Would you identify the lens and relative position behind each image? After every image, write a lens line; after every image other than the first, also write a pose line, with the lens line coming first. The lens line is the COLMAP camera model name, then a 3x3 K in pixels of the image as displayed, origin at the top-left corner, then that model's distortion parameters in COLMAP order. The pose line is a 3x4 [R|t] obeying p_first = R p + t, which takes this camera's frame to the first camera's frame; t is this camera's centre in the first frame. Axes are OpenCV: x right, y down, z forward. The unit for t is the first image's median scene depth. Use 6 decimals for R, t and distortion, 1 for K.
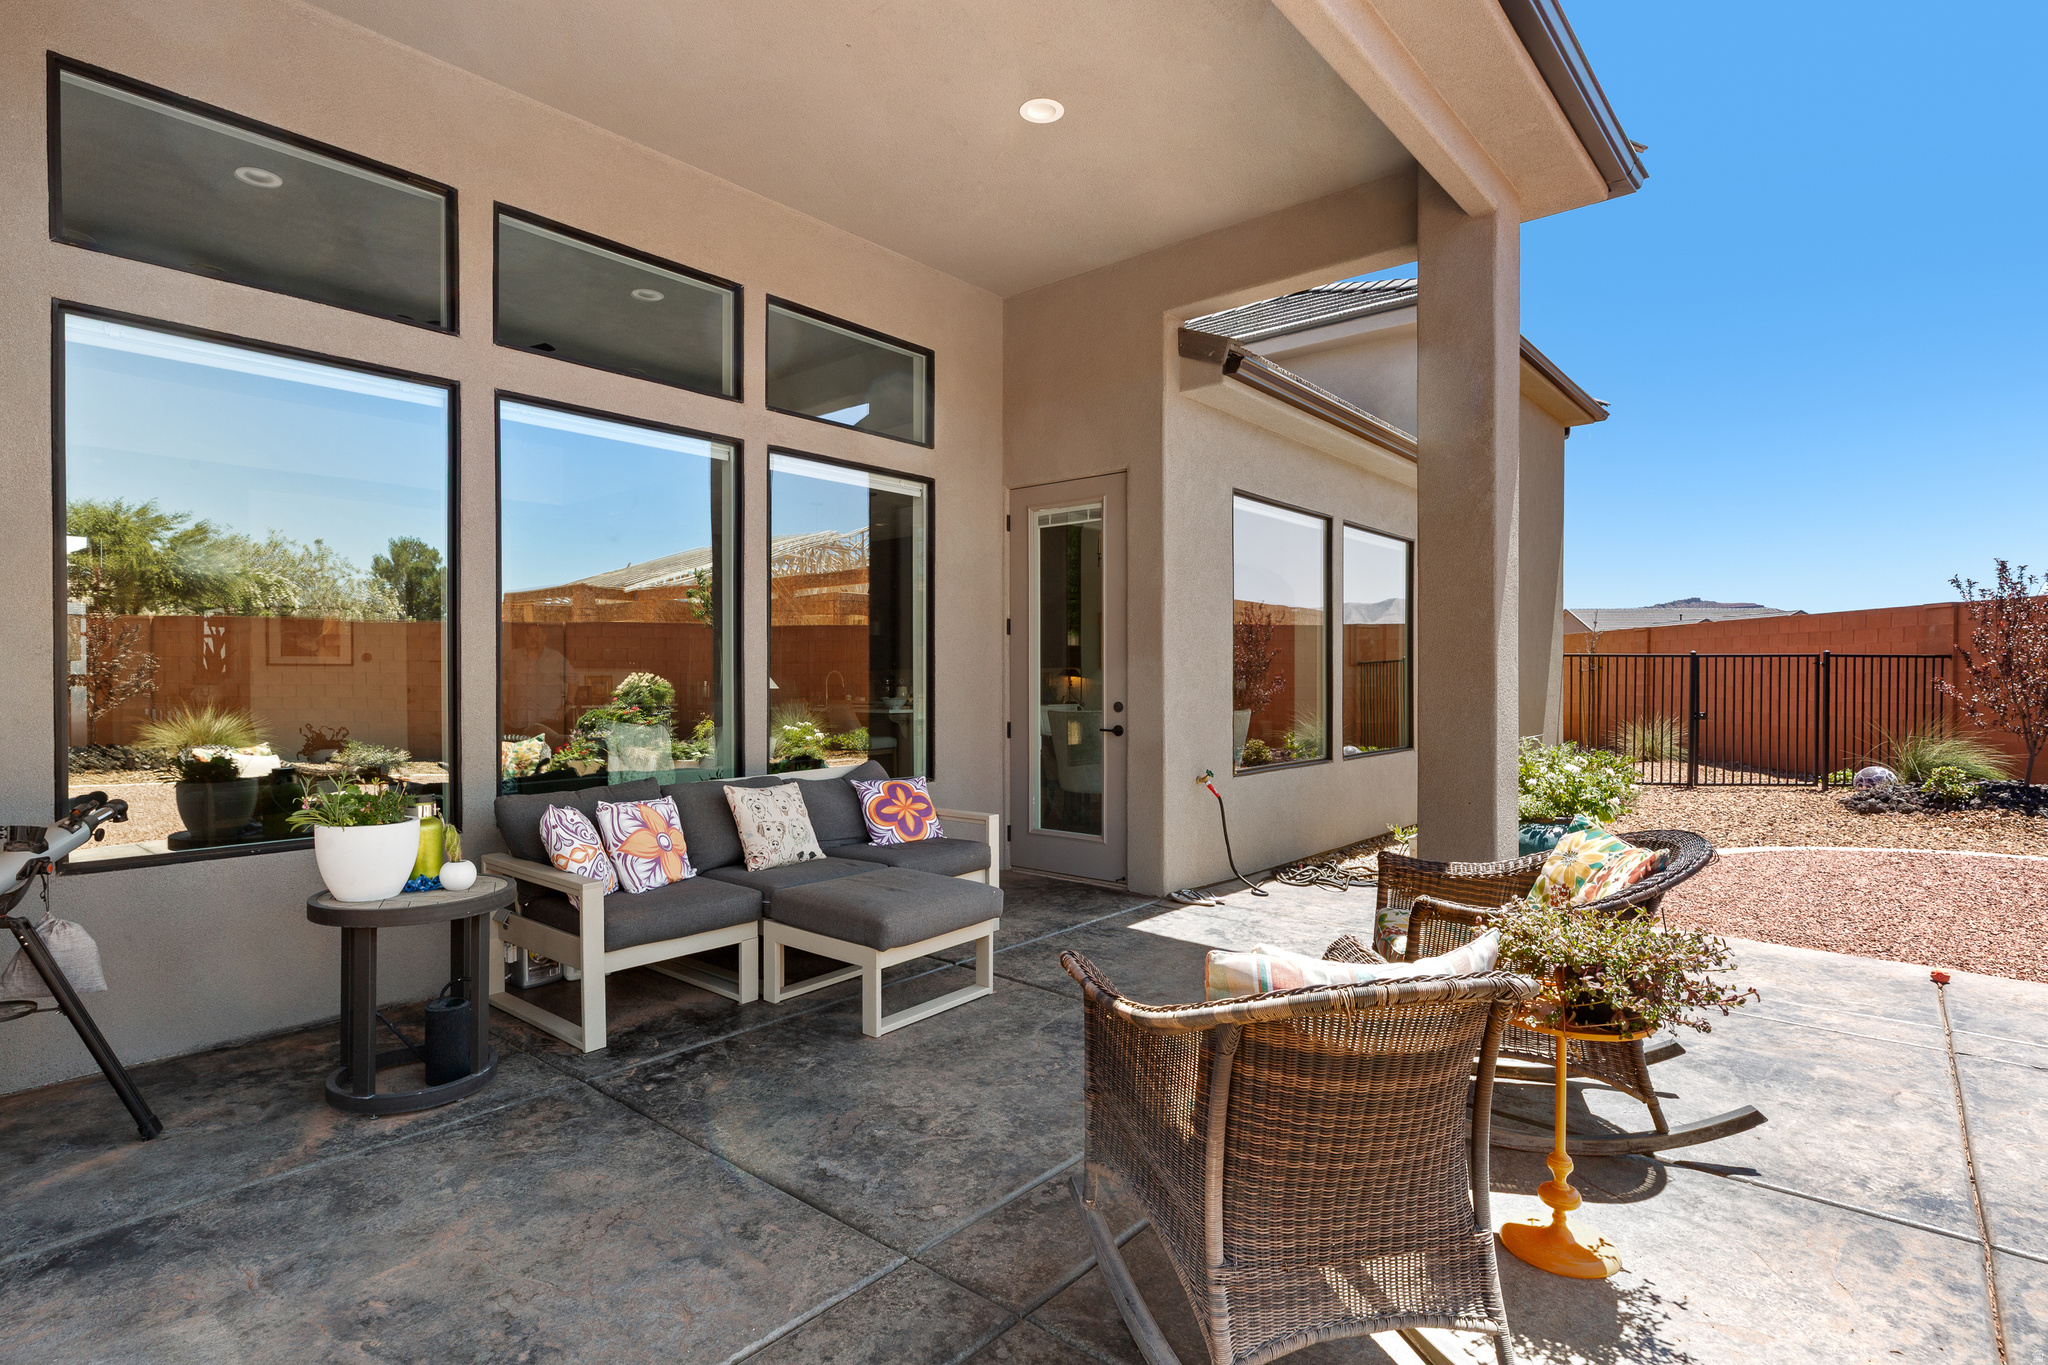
lens RADIAL K [[1013.9, 0, 1024.0], [0, 1013.9, 682.5], [0, 0, 1]] dist [-0.001030, -0.000030]
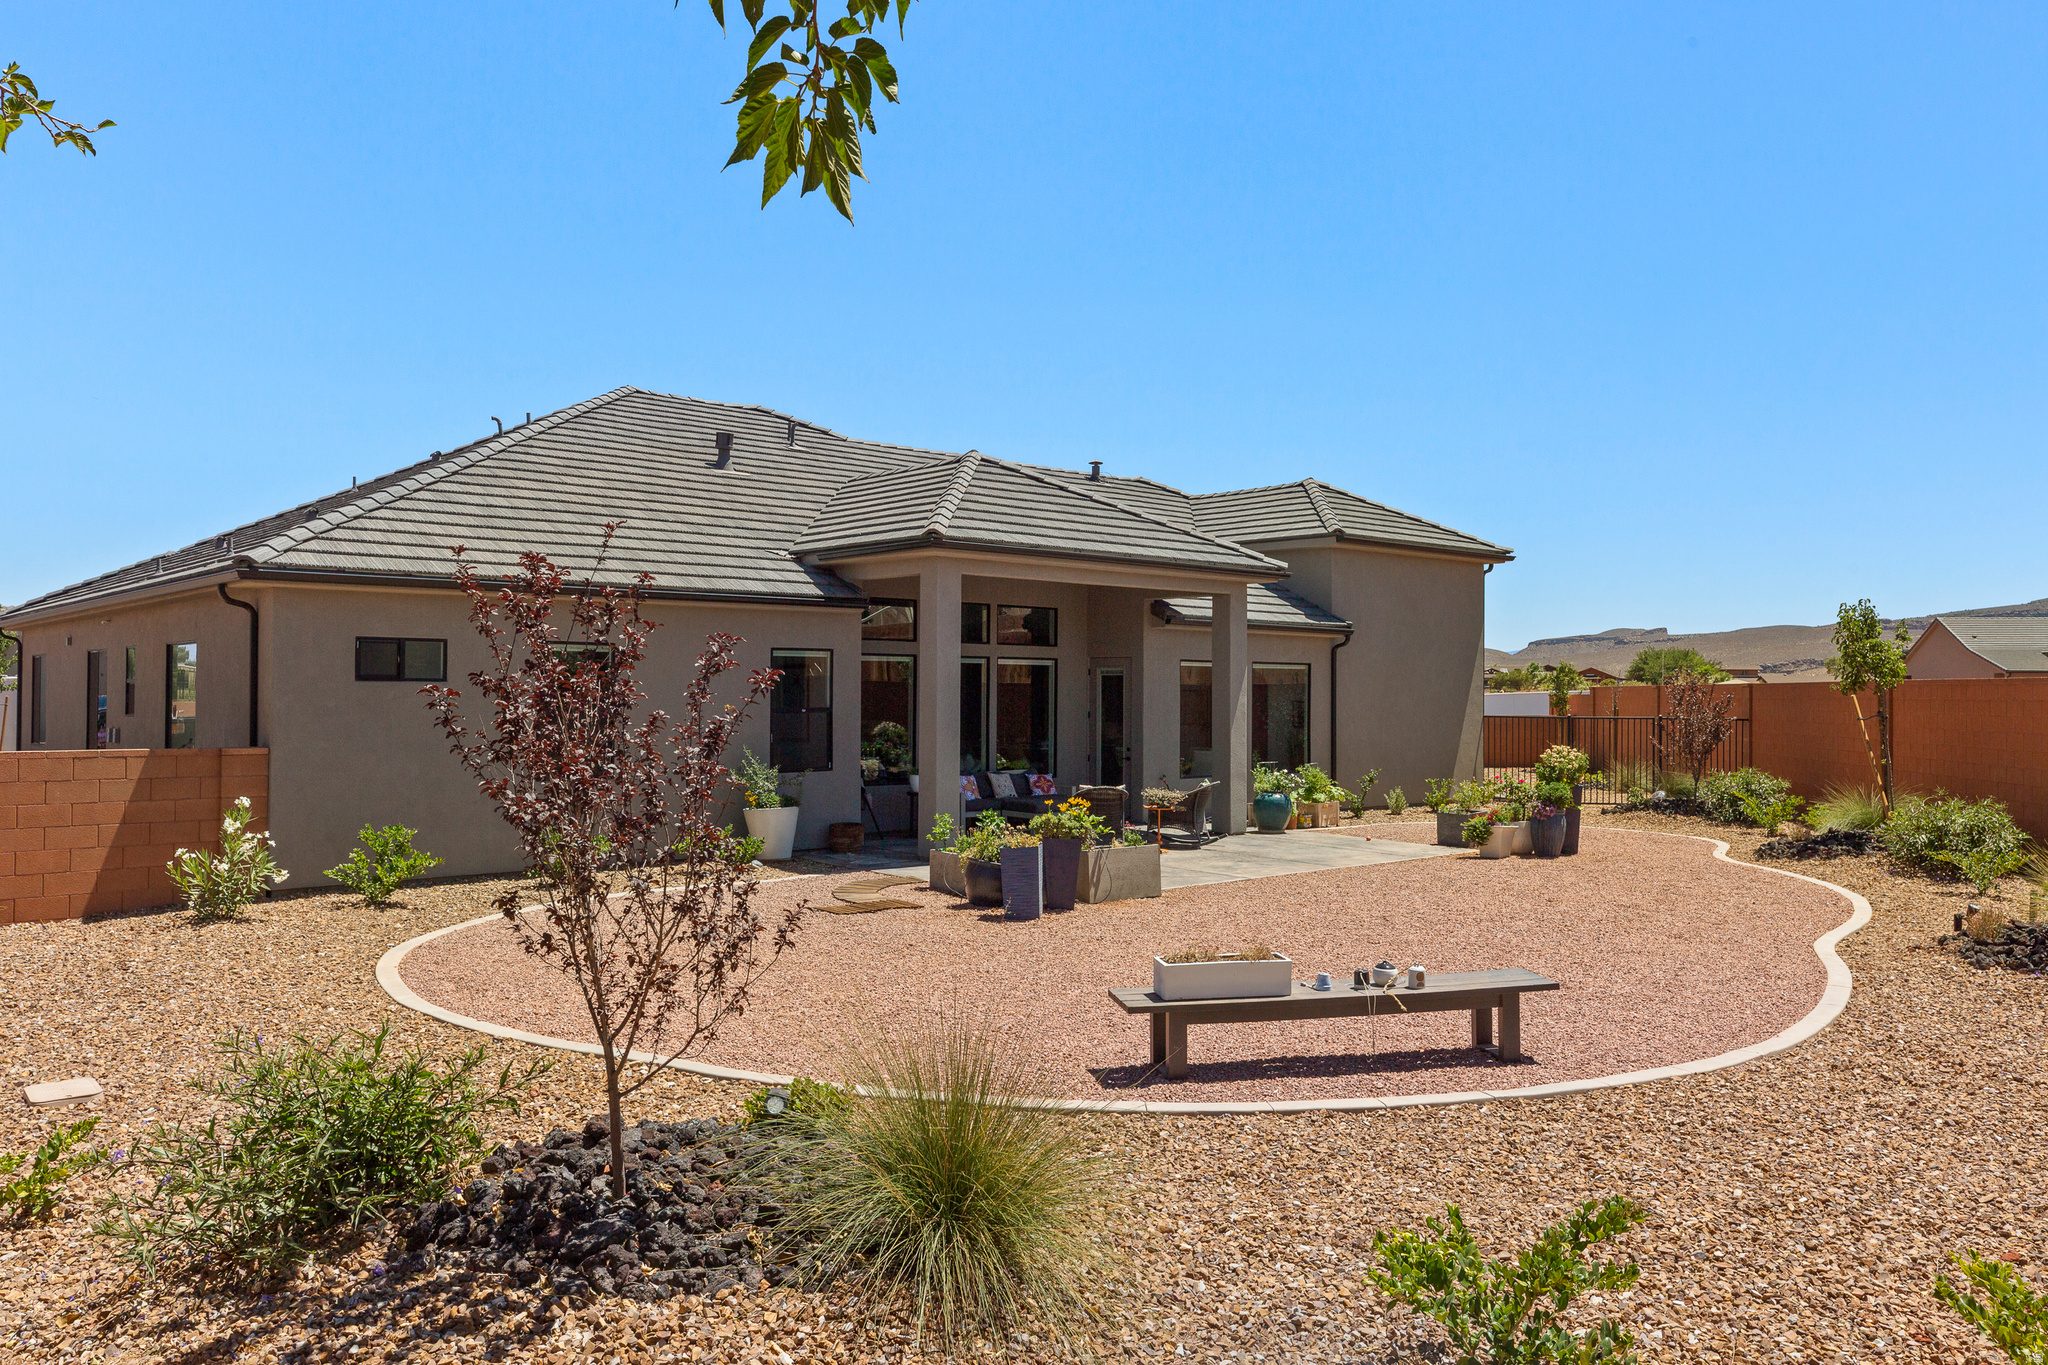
lens RADIAL K [[1545.7, 0, 1024.0], [0, 1545.7, 682.5], [0, 0, 1]] dist [-0.009965, -0.001741]
pose [[0.988514, 0.007084, -0.150962, 0.438406], [-0.008485, 0.999927, -0.008640, -0.111513], [0.150890, 0.009822, 0.988502, -3.010707]]
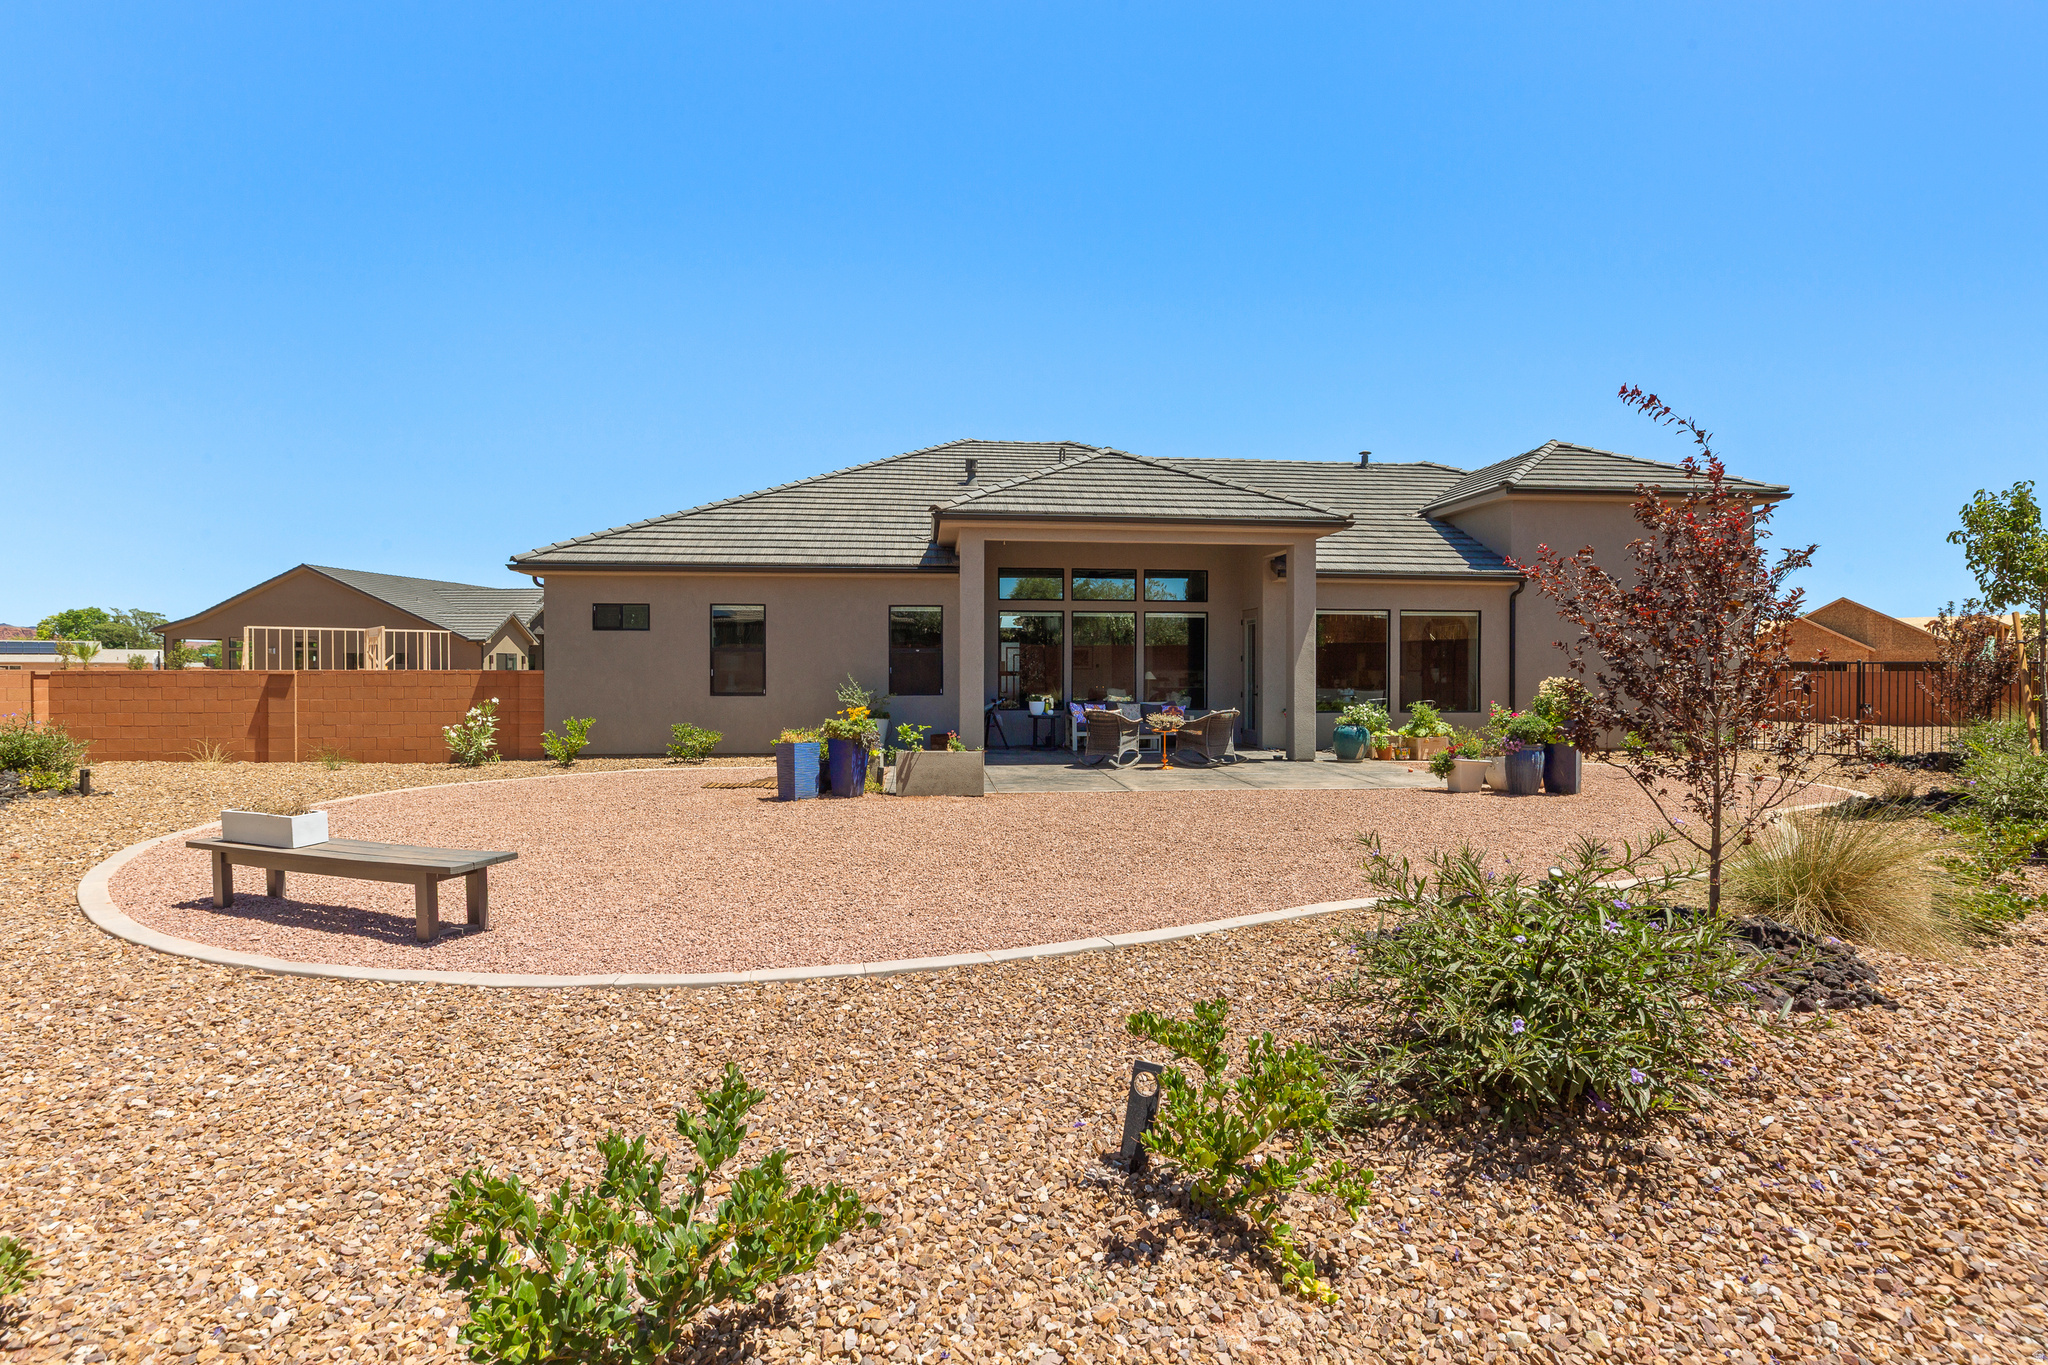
lens RADIAL K [[1013.9, 0, 1024.0], [0, 1013.9, 682.5], [0, 0, 1]] dist [-0.001030, -0.000030]
pose [[0.704646, 0.013394, -0.709432, 1.803975], [-0.005365, 0.999894, 0.013549, -0.024725], [0.709539, -0.005741, 0.704643, -1.710619]]
